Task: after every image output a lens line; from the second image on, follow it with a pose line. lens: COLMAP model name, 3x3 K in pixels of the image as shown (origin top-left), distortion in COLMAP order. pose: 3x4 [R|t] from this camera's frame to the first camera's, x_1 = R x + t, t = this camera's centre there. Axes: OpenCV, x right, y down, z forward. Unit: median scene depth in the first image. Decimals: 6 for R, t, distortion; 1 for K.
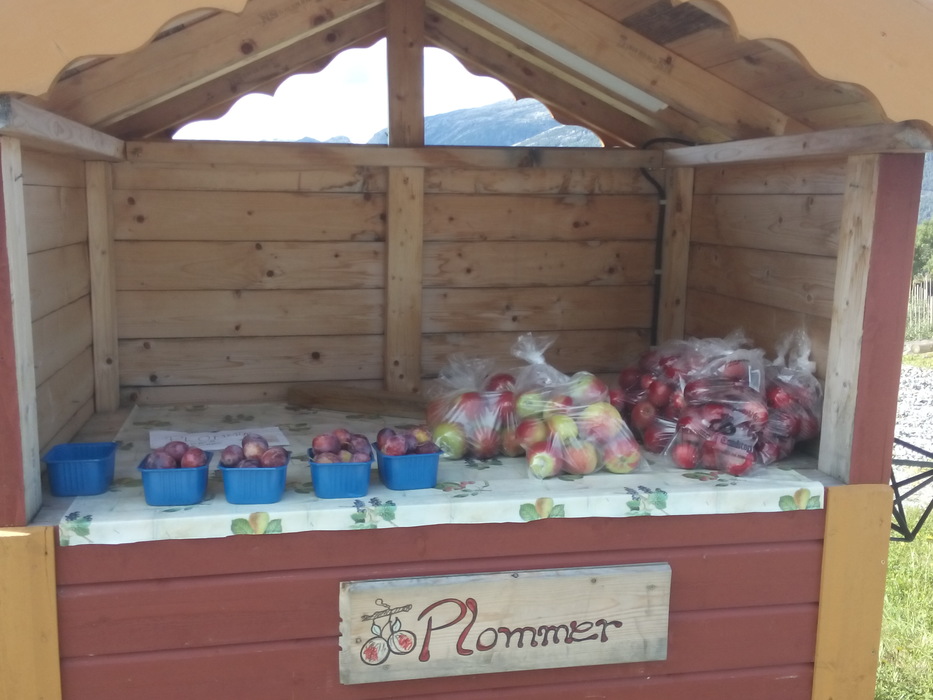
lens RADIAL K [[887.9, 0, 466.5], [0, 887.9, 350.0], [0, 0, 1]] dist [0.112796, -0.170203]
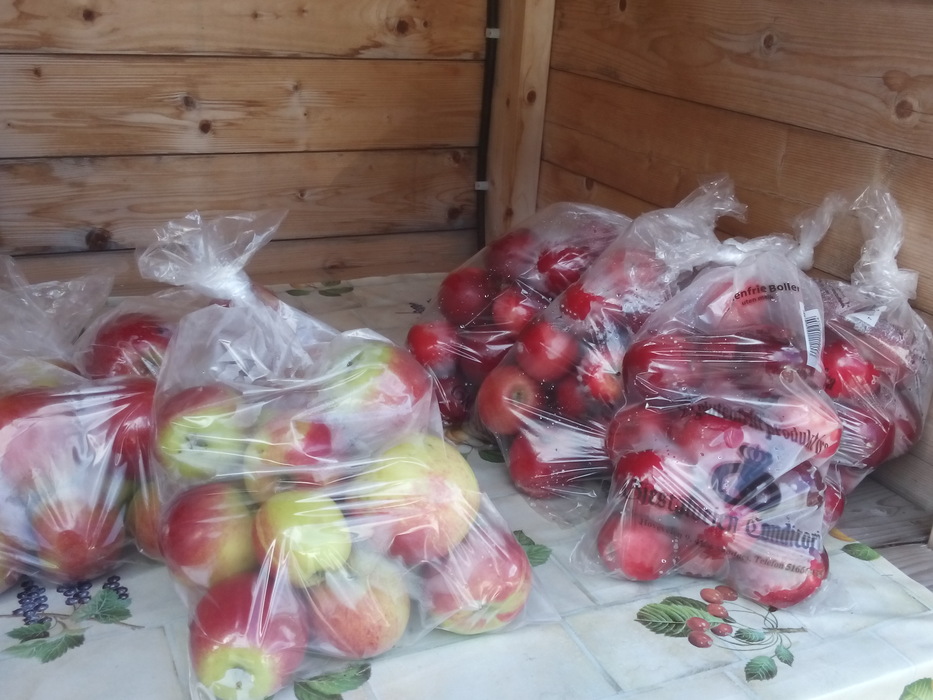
lens RADIAL K [[887.9, 0, 466.5], [0, 887.9, 350.0], [0, 0, 1]] dist [0.112796, -0.170203]
pose [[0.965448, -0.060072, 0.253578, 0.078871], [-0.004683, 0.968912, 0.247362, -0.051714], [-0.260554, -0.240003, 0.935152, 0.635544]]
